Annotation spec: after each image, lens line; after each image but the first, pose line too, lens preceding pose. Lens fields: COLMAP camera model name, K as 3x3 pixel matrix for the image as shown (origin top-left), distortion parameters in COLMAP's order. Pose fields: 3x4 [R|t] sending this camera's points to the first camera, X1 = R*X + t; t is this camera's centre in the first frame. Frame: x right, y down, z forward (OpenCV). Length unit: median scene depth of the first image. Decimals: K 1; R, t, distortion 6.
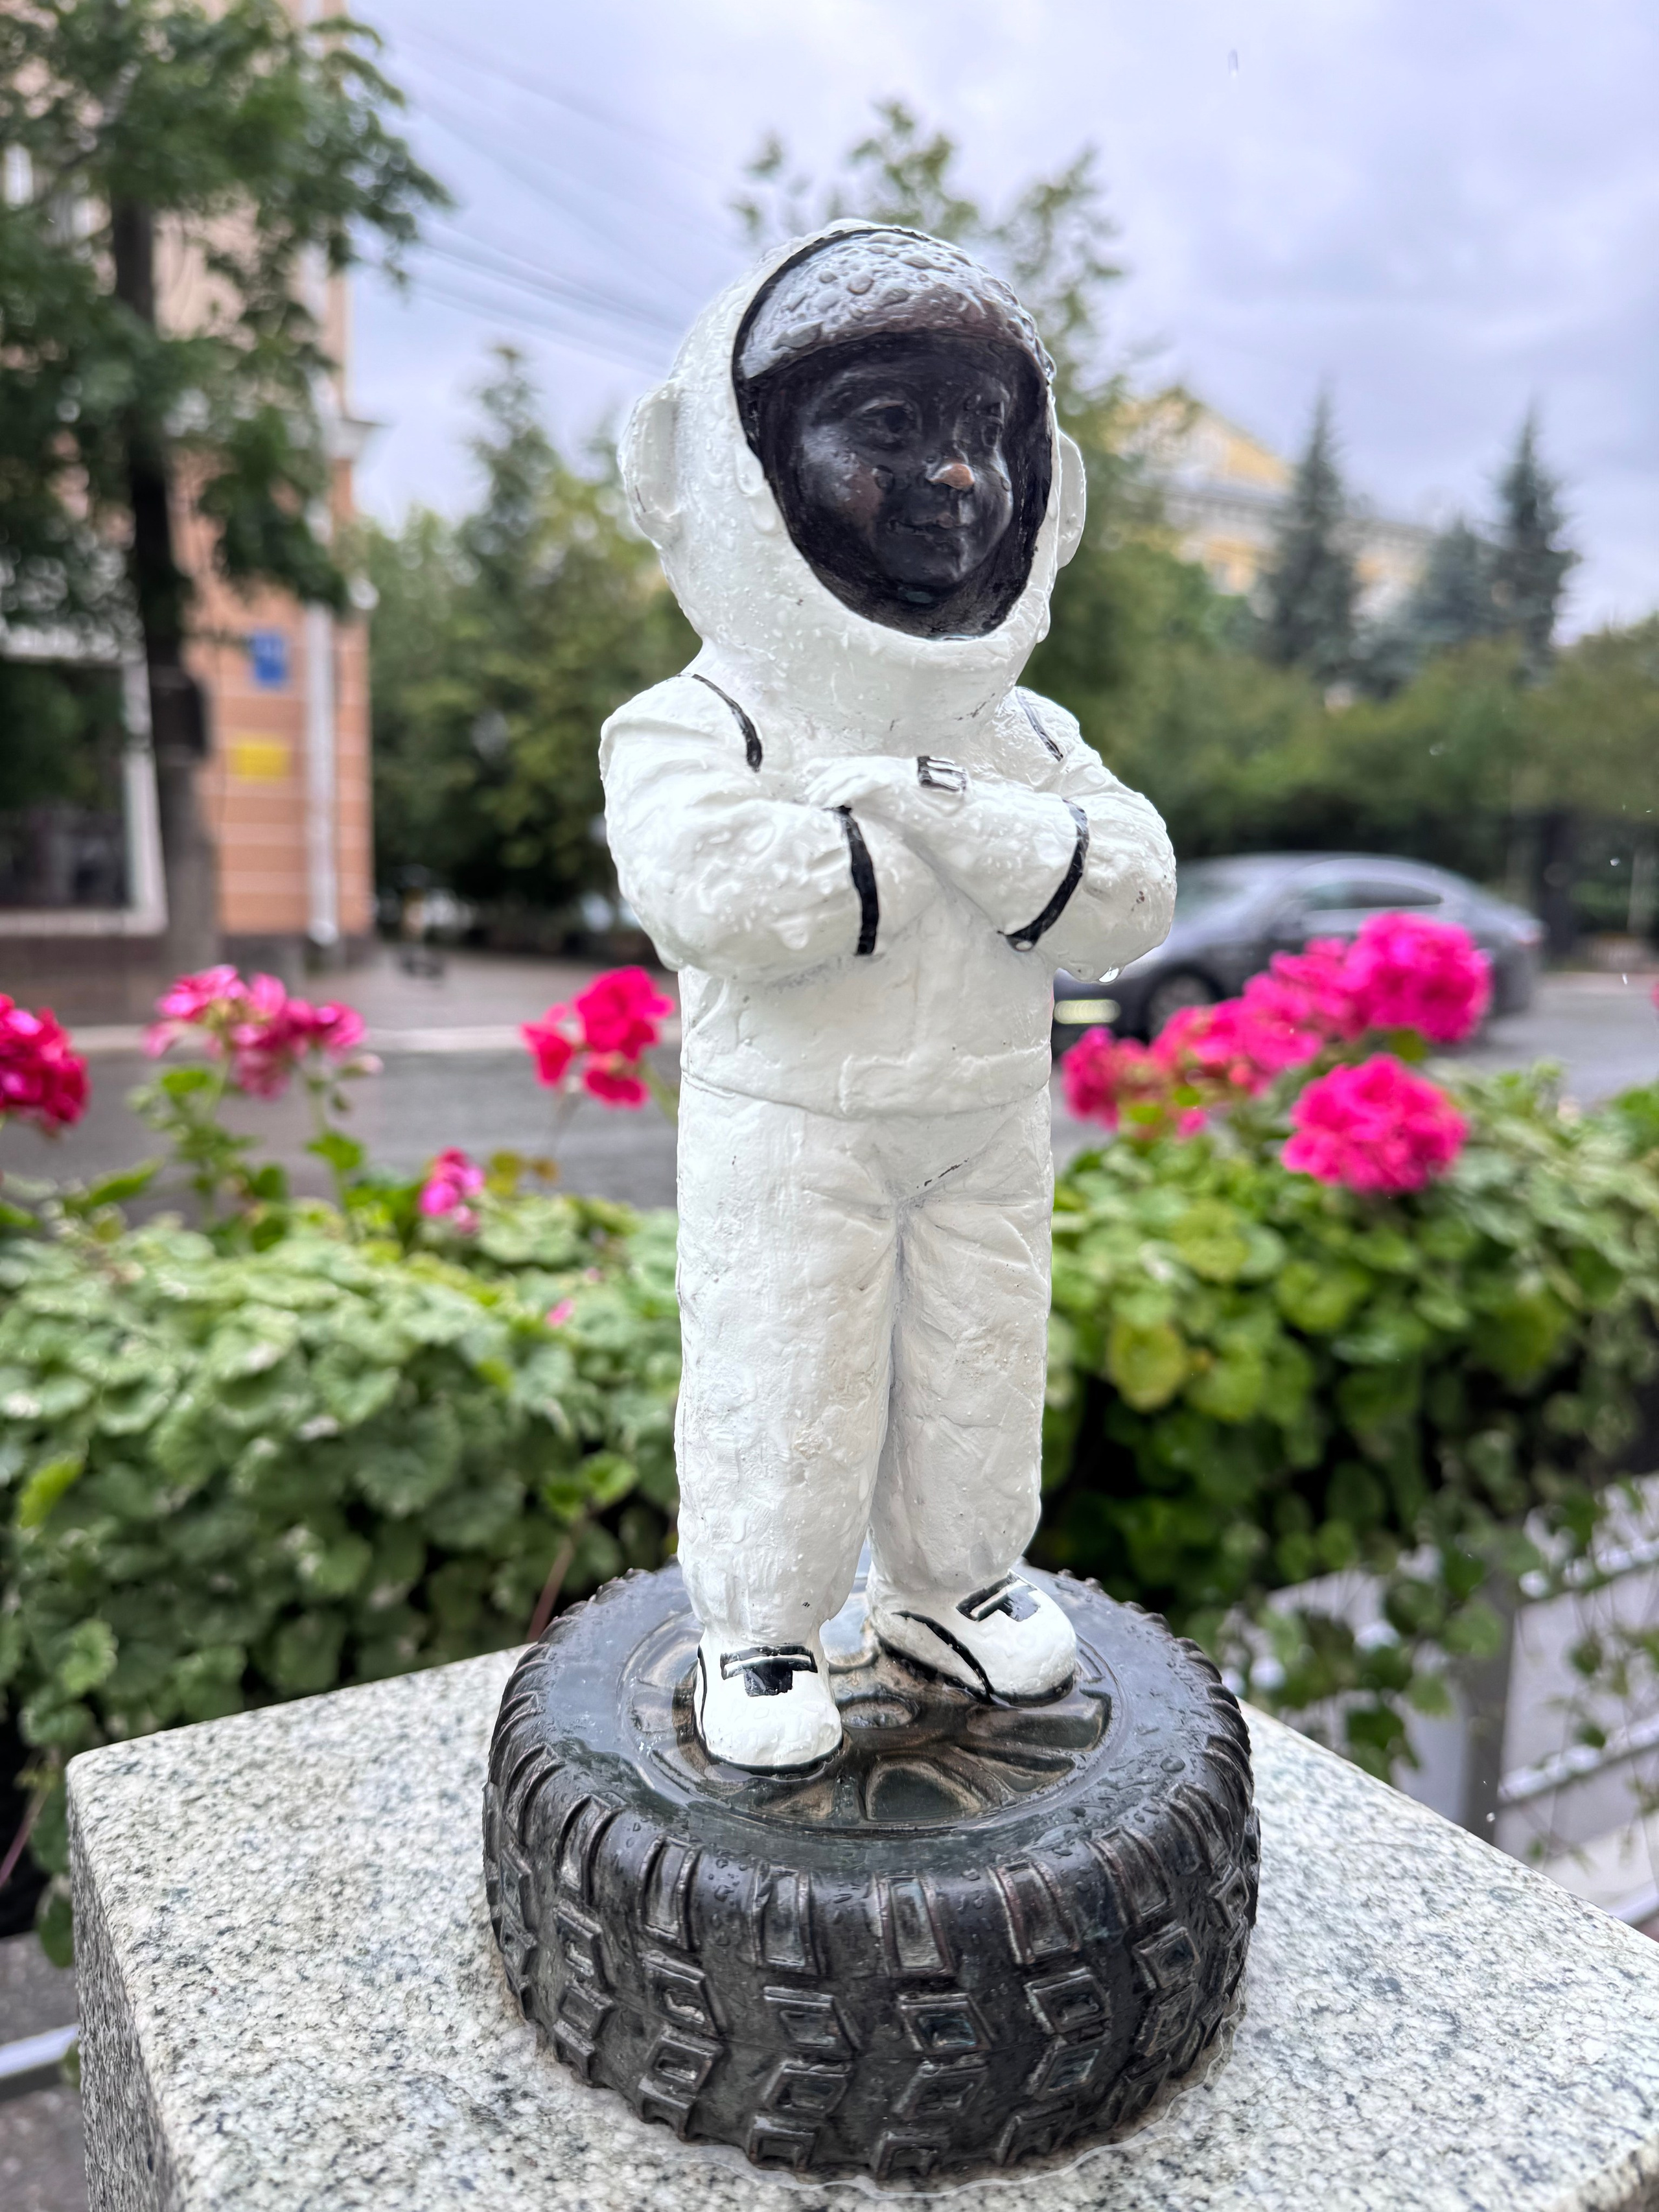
lens RADIAL K [[1642.0, 0, 829.5], [0, 1642.0, 1106.0], [0, 0, 1]] dist [-0.021959, -0.008446]
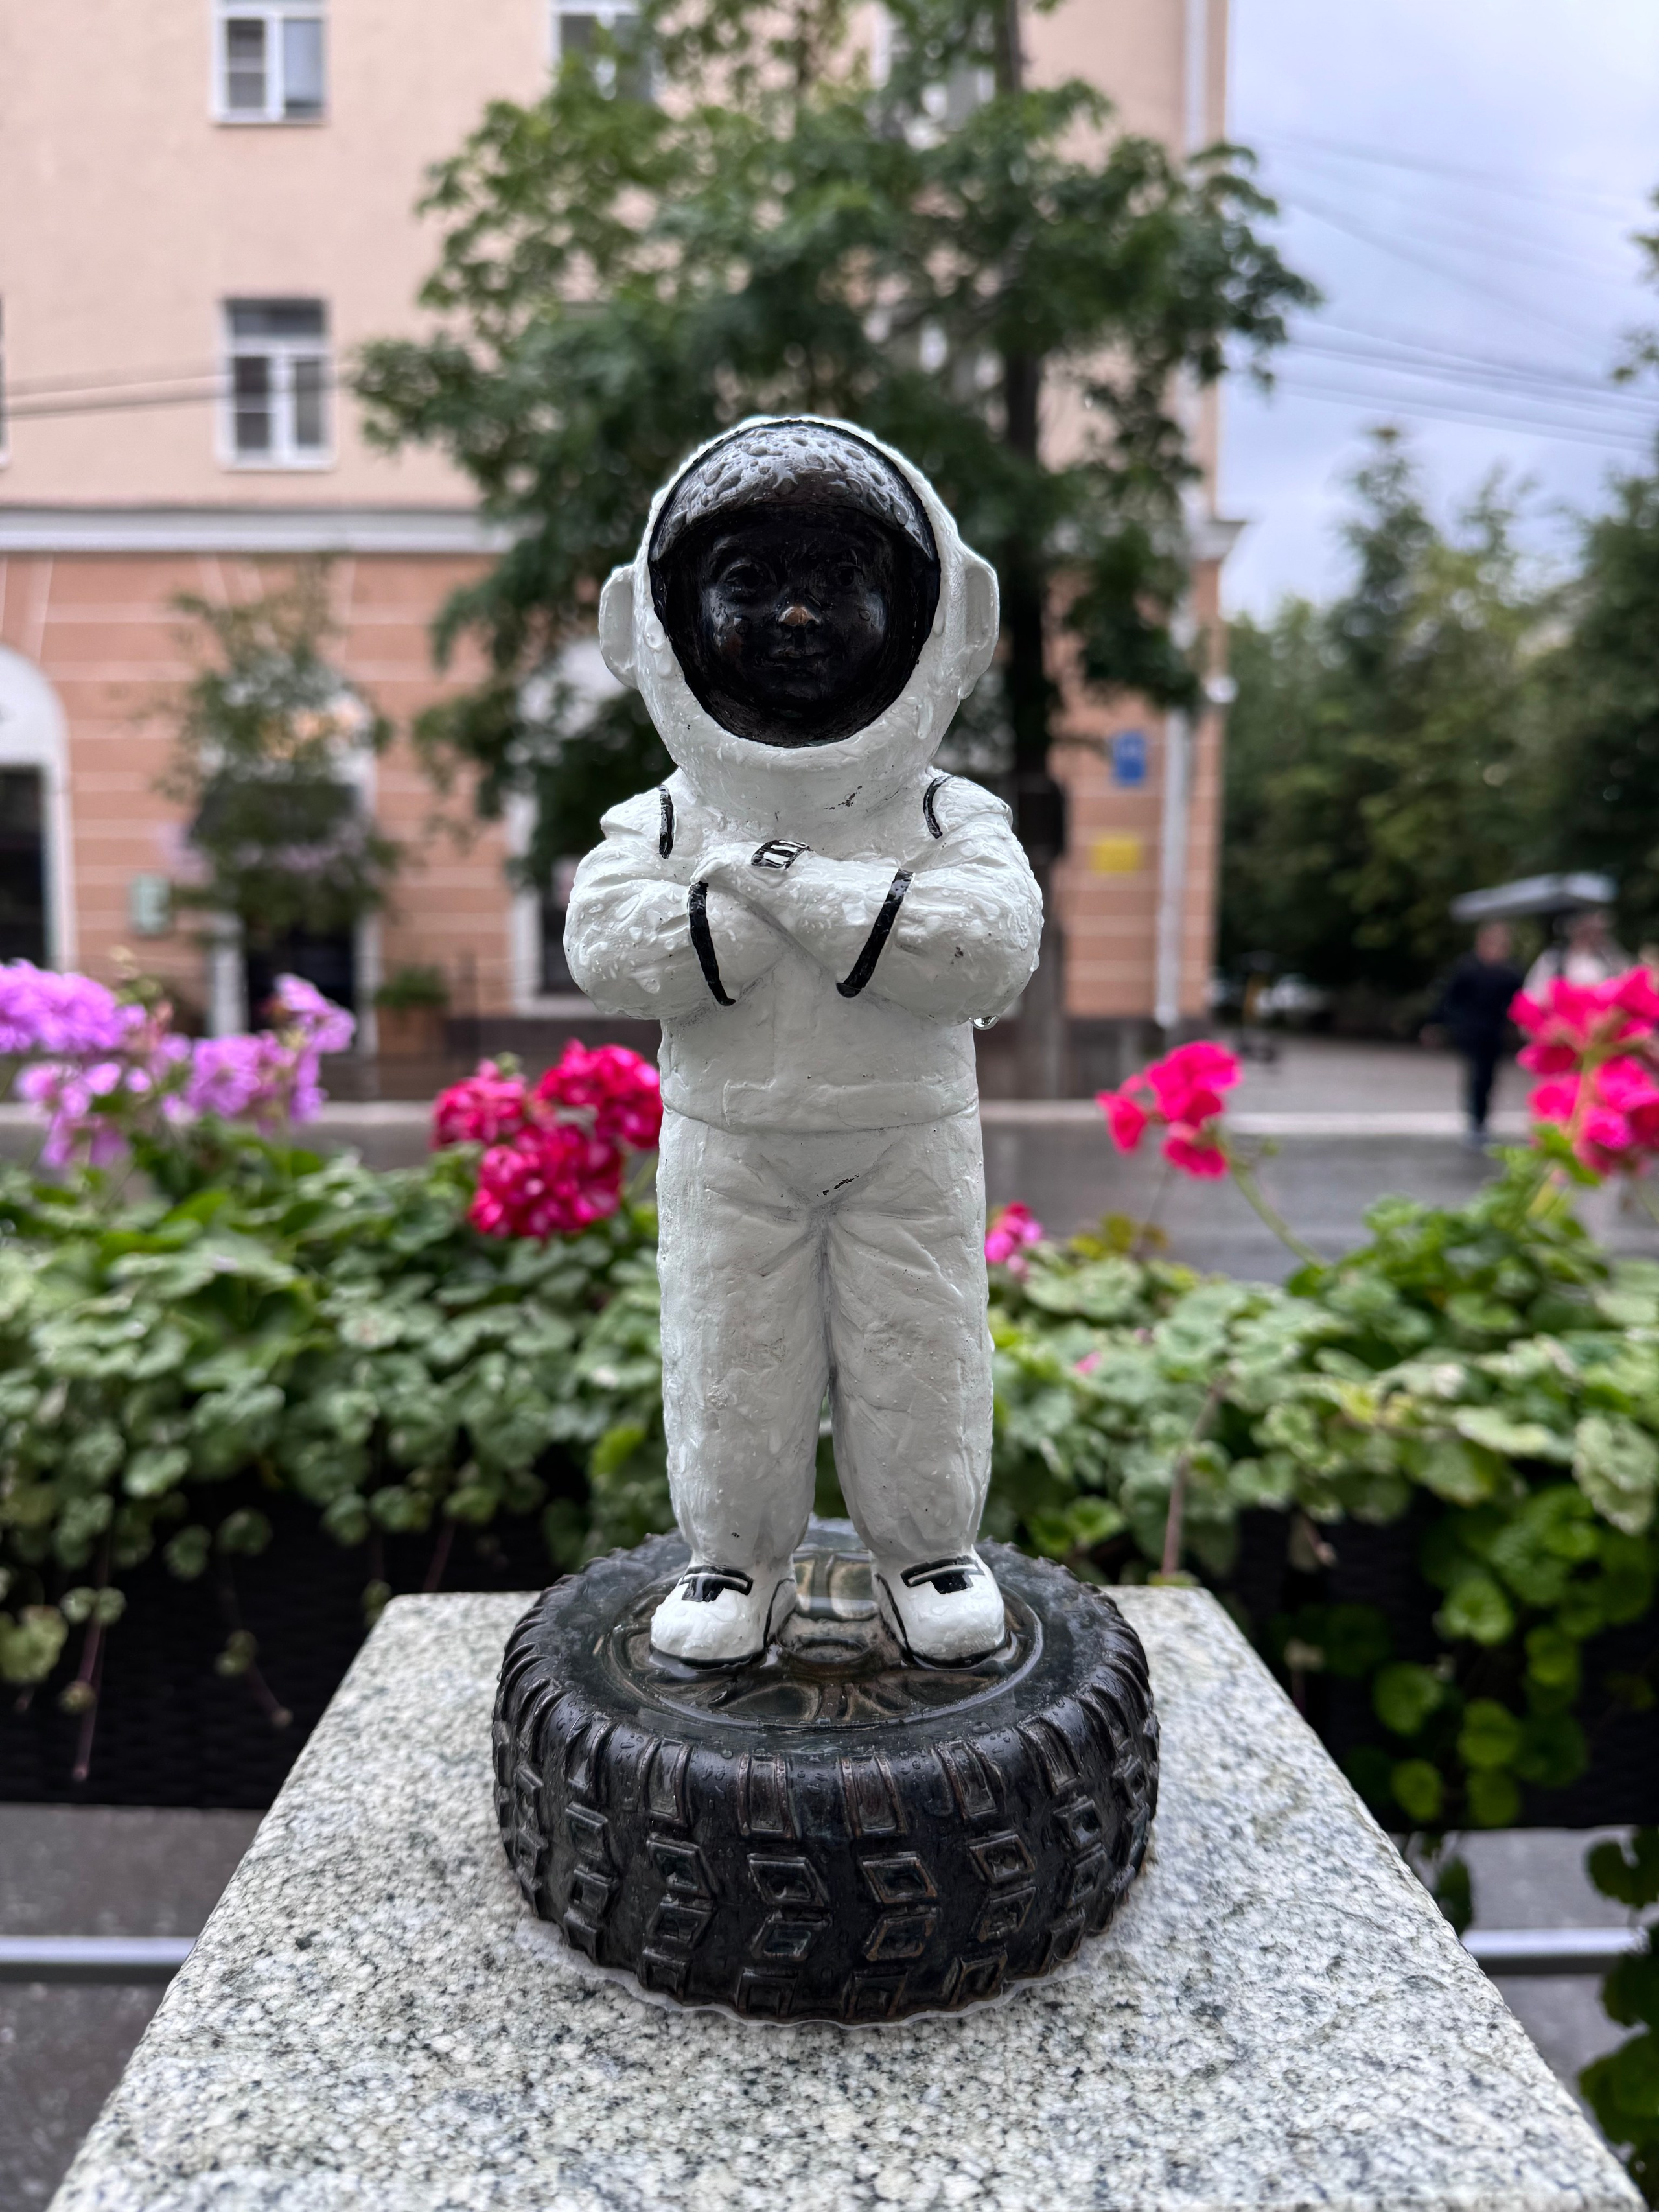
lens RADIAL K [[1642.0, 0, 829.5], [0, 1642.0, 1106.0], [0, 0, 1]] dist [-0.021959, -0.008446]
pose [[0.871377, 0.032756, -0.489520, 0.573626], [-0.057820, 0.997672, -0.036165, 0.024190], [0.487195, 0.059817, 0.871242, -0.037434]]
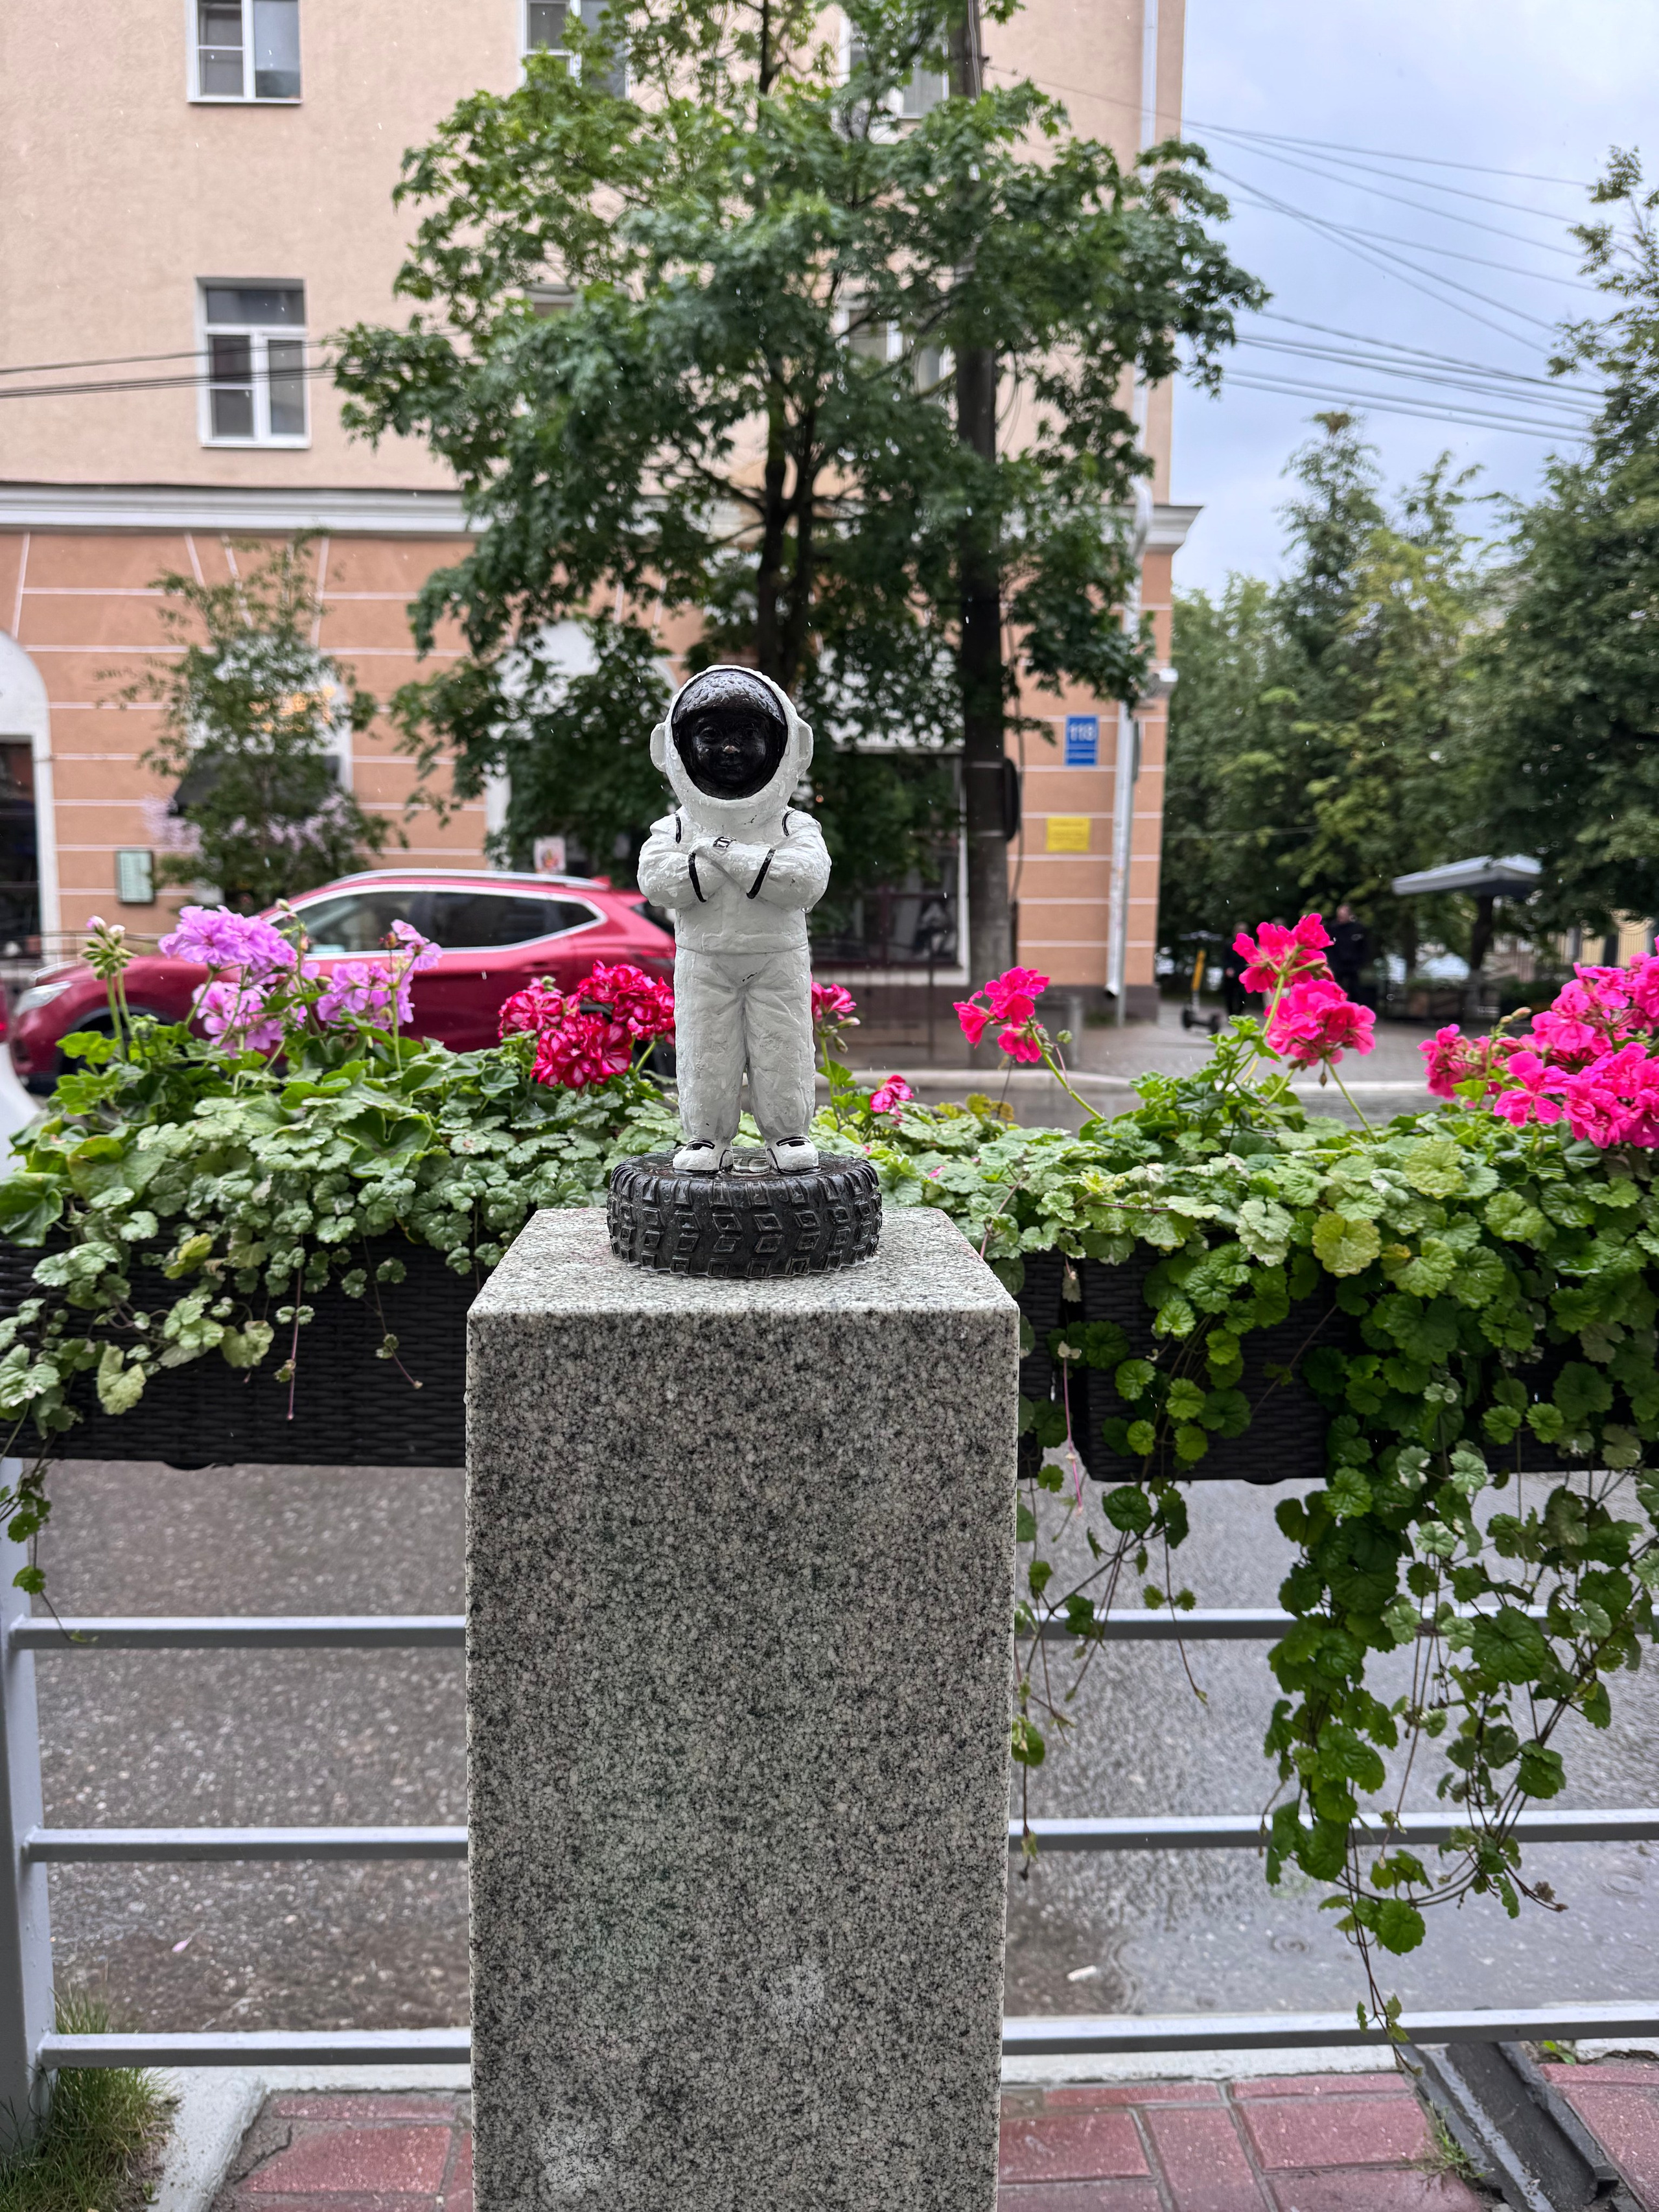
lens RADIAL K [[1606.2, 0, 830.1], [0, 1606.2, 1125.9], [0, 0, 1]] dist [-0.003931, -0.005144]
pose [[0.881315, 0.047940, -0.470091, 1.399464], [-0.058296, 0.998271, -0.007489, 0.287741], [0.468919, 0.034005, 0.882586, -1.311475]]
